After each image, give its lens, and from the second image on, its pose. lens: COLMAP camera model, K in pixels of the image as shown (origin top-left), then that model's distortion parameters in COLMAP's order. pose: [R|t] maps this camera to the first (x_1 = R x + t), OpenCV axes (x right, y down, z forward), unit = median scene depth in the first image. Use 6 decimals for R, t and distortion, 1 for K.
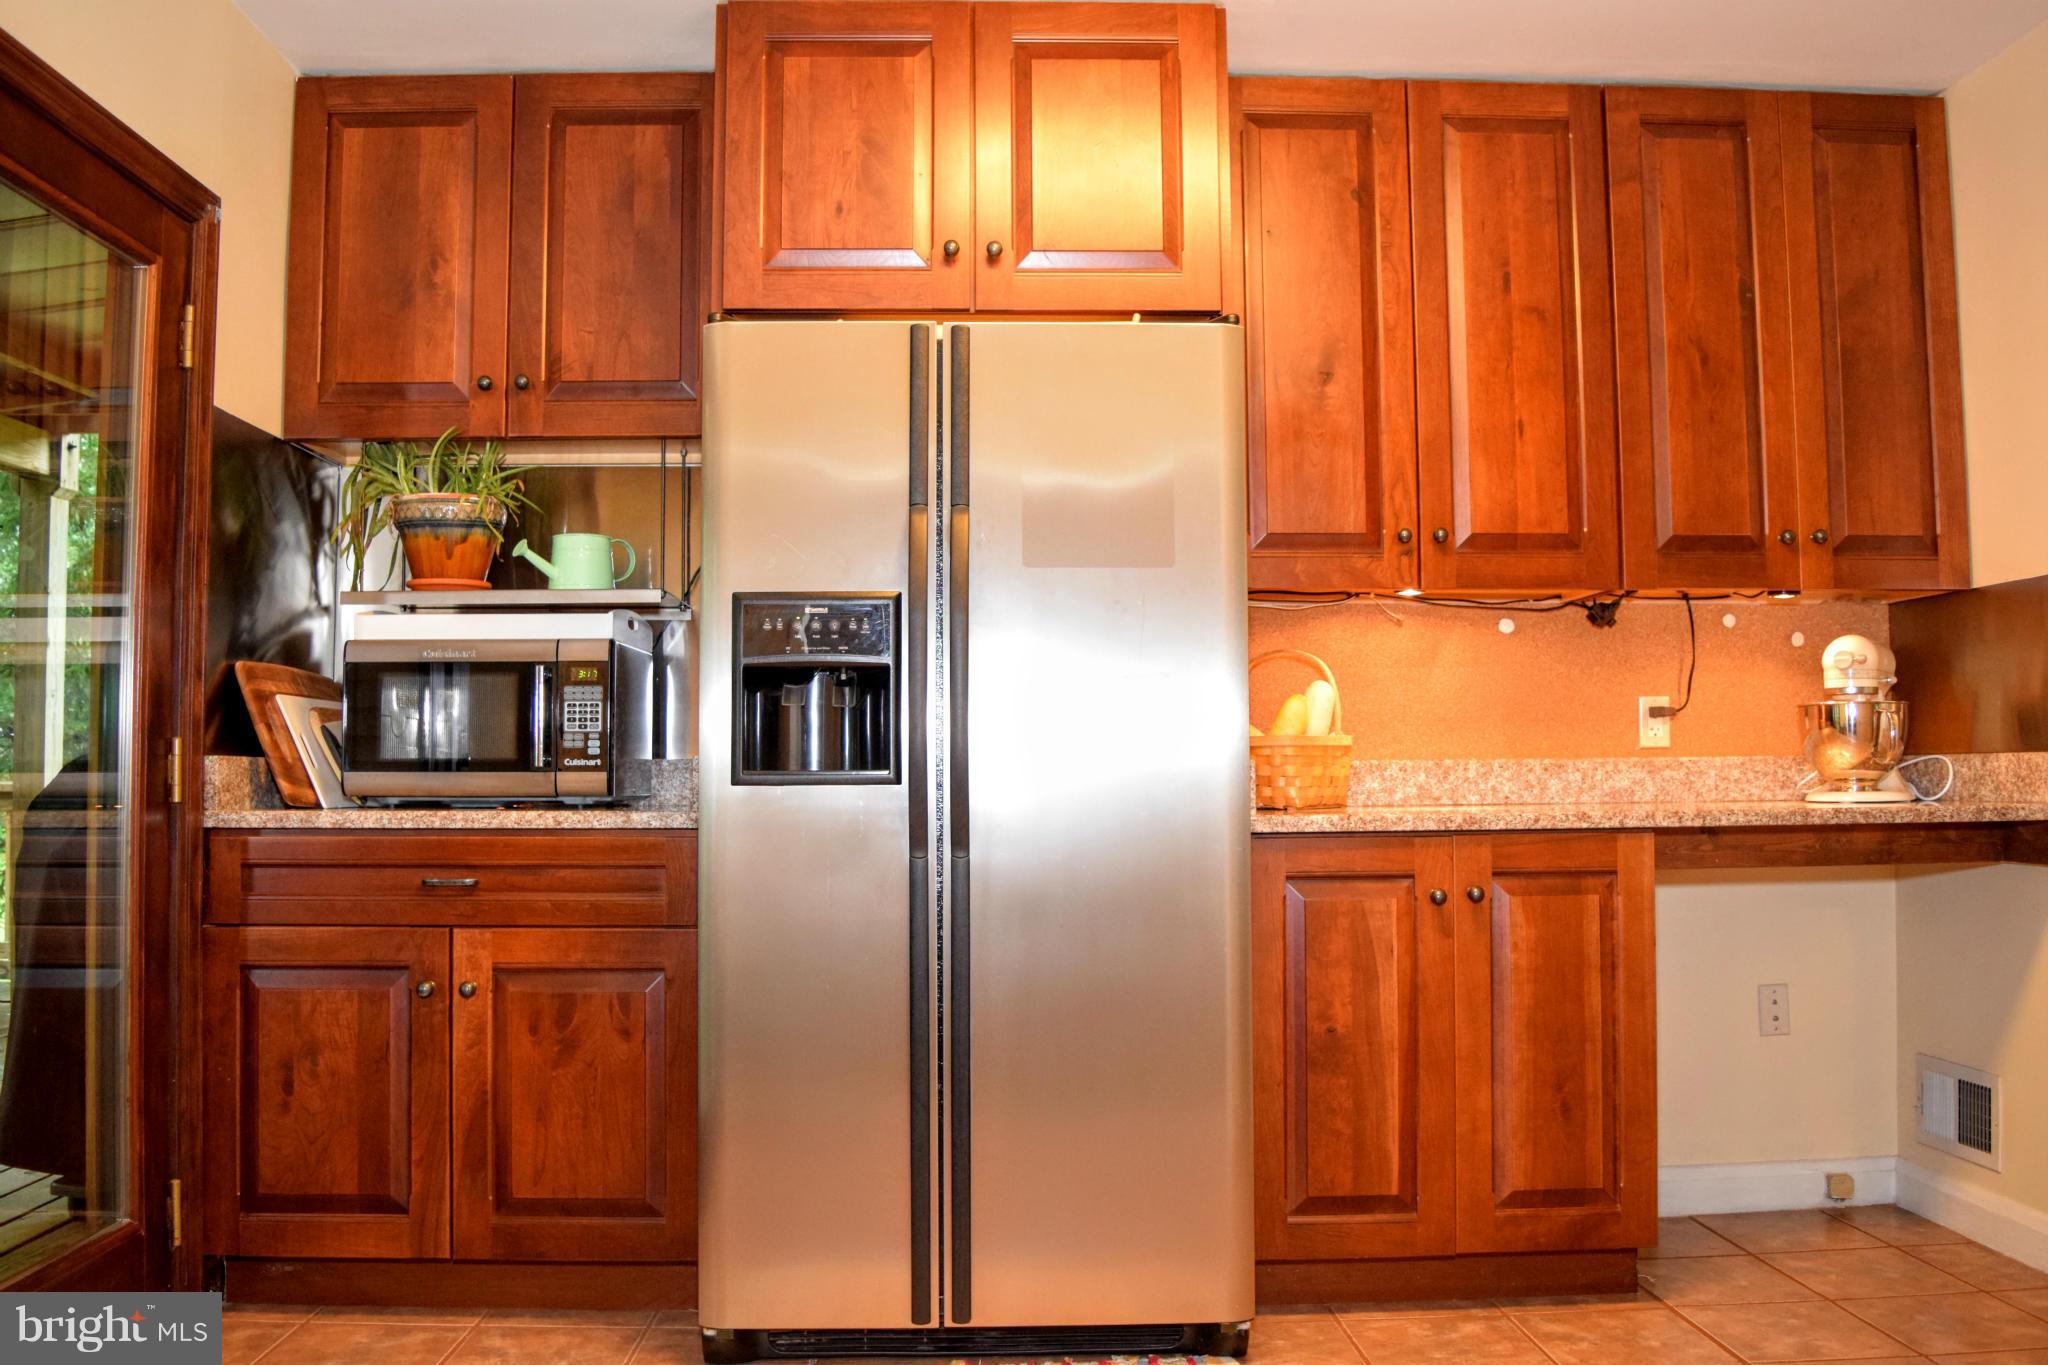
lens RADIAL K [[1613.0, 0, 1026.4], [0, 1613.0, 688.2], [0, 0, 1]] dist [-0.093565, 0.020420]
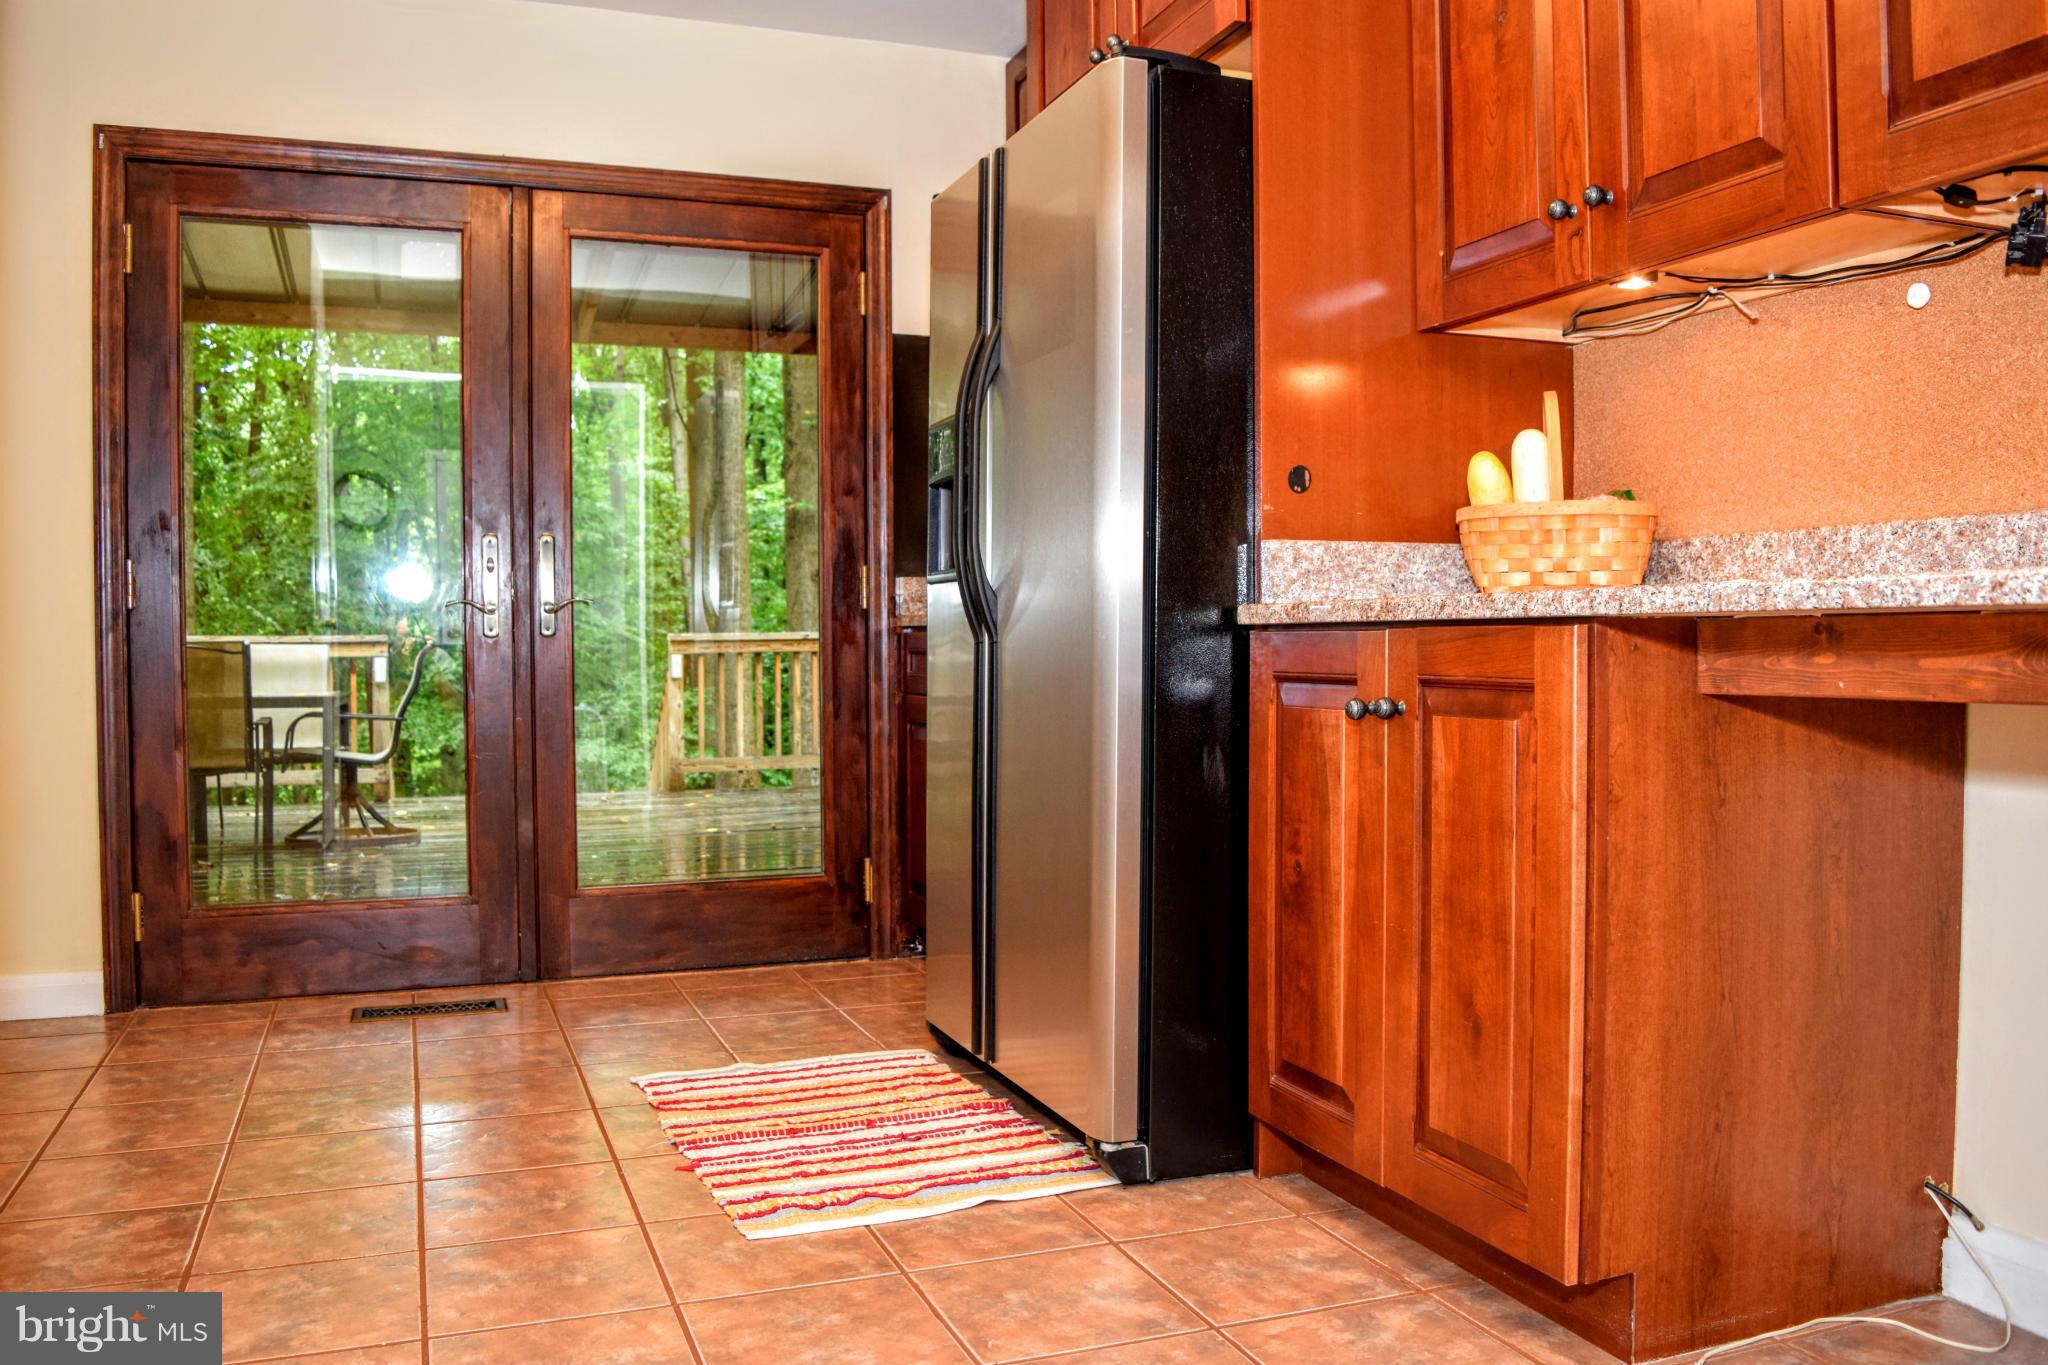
lens RADIAL K [[1613.0, 0, 1026.4], [0, 1613.0, 688.2], [0, 0, 1]] dist [-0.093565, 0.020420]
pose [[0.333560, 0.030913, -0.942222, 0.813690], [0.054535, 0.997156, 0.052022, 0.064222], [0.941150, -0.068737, 0.330925, 0.536484]]
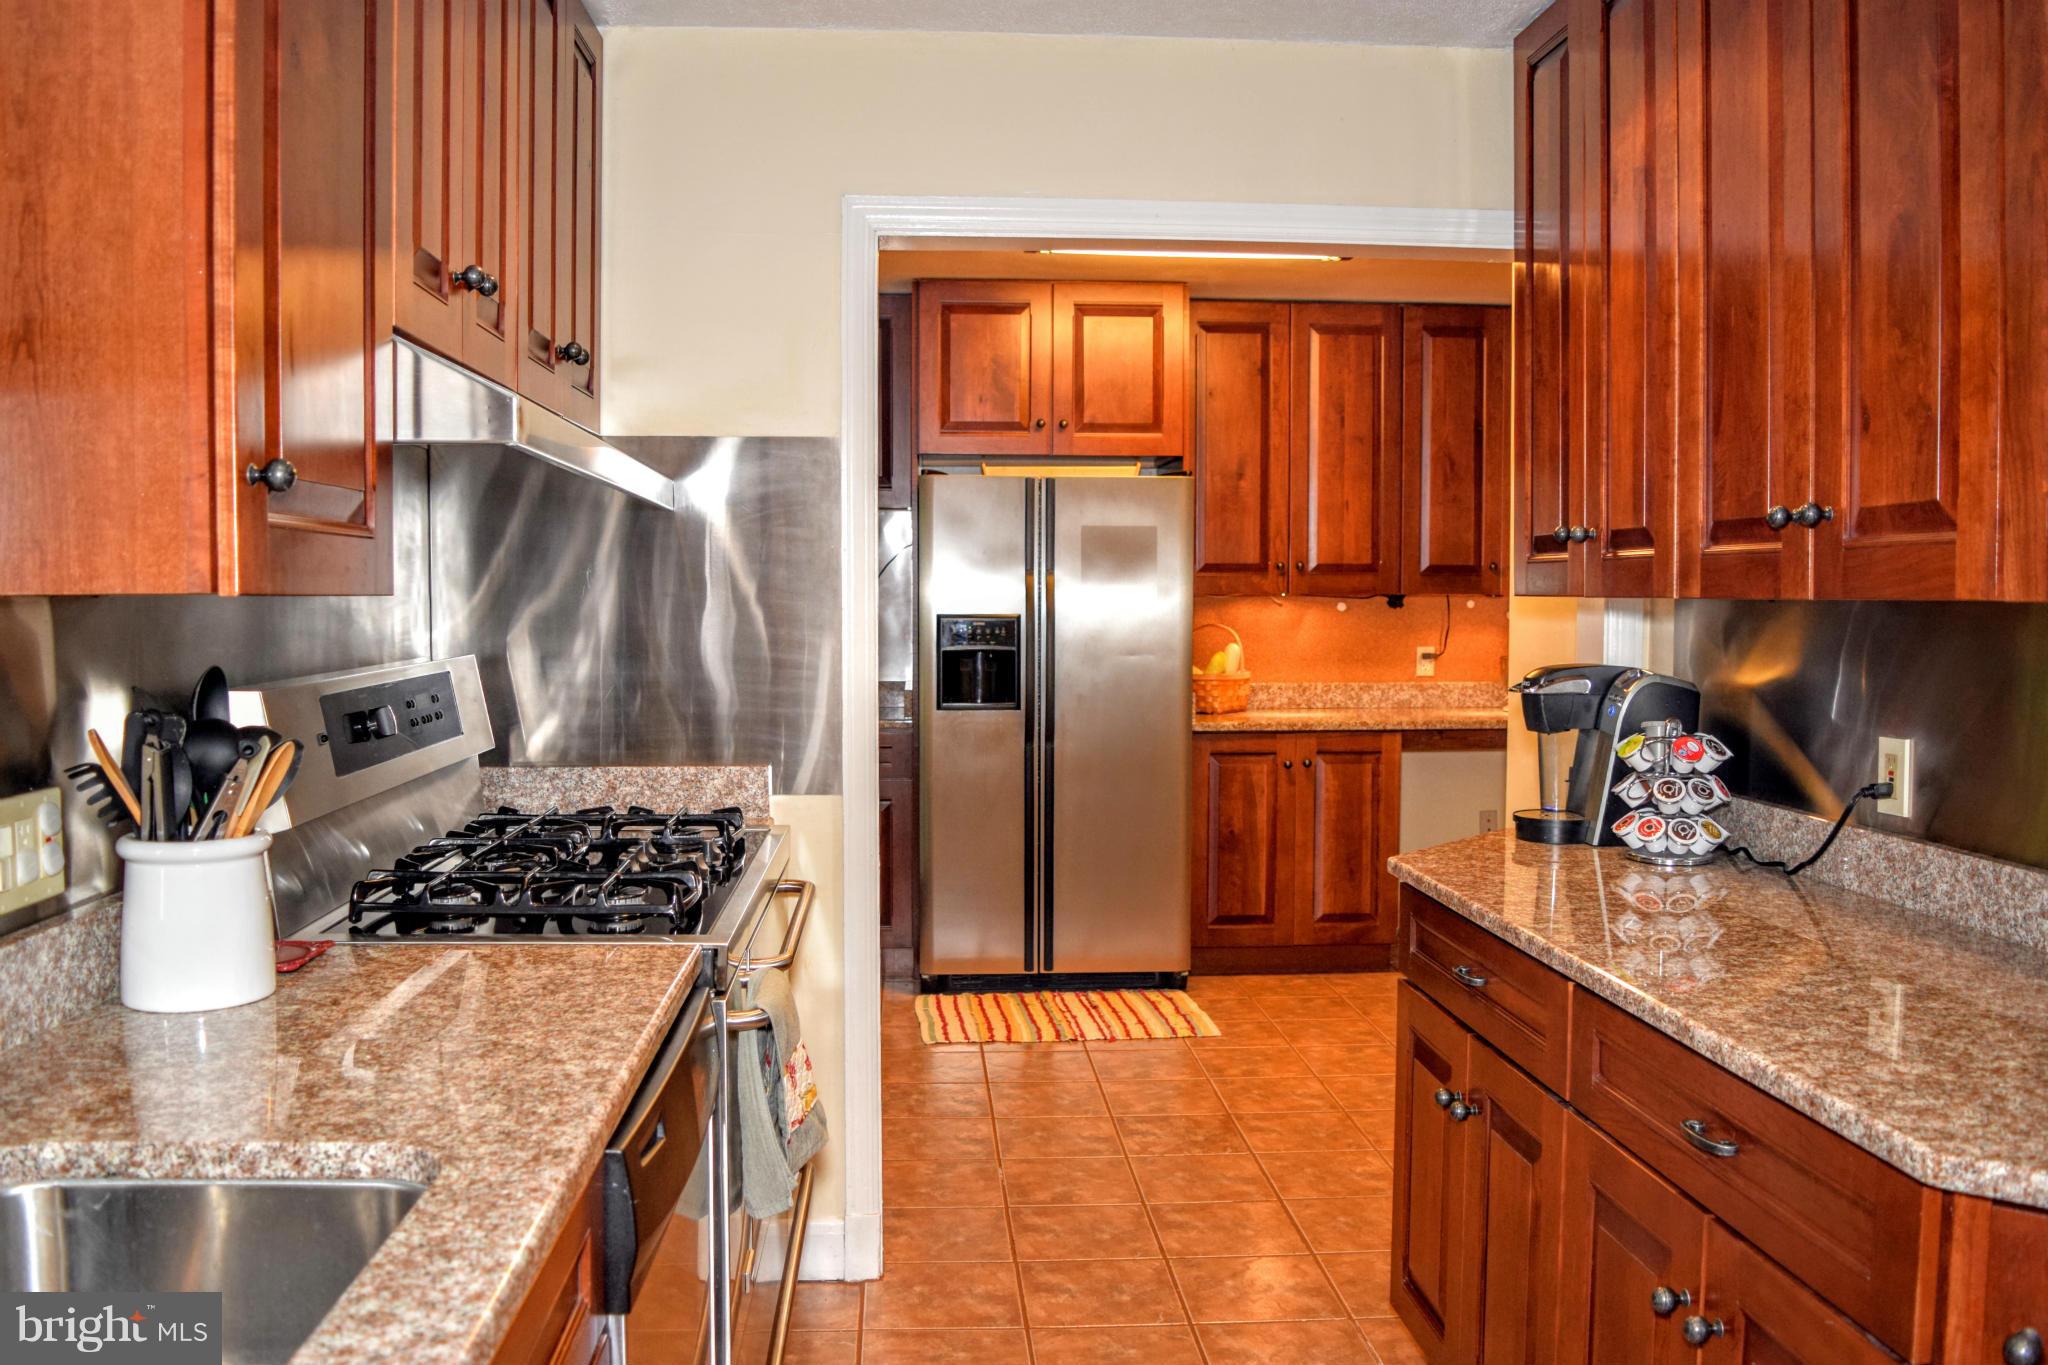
lens RADIAL K [[1613.0, 0, 1026.4], [0, 1613.0, 688.2], [0, 0, 1]] dist [-0.093565, 0.020420]
pose [[0.999510, 0.005079, 0.030896, -0.108982], [-0.008451, 0.993894, 0.110012, -0.155939], [-0.030148, -0.110219, 0.993450, -0.826840]]
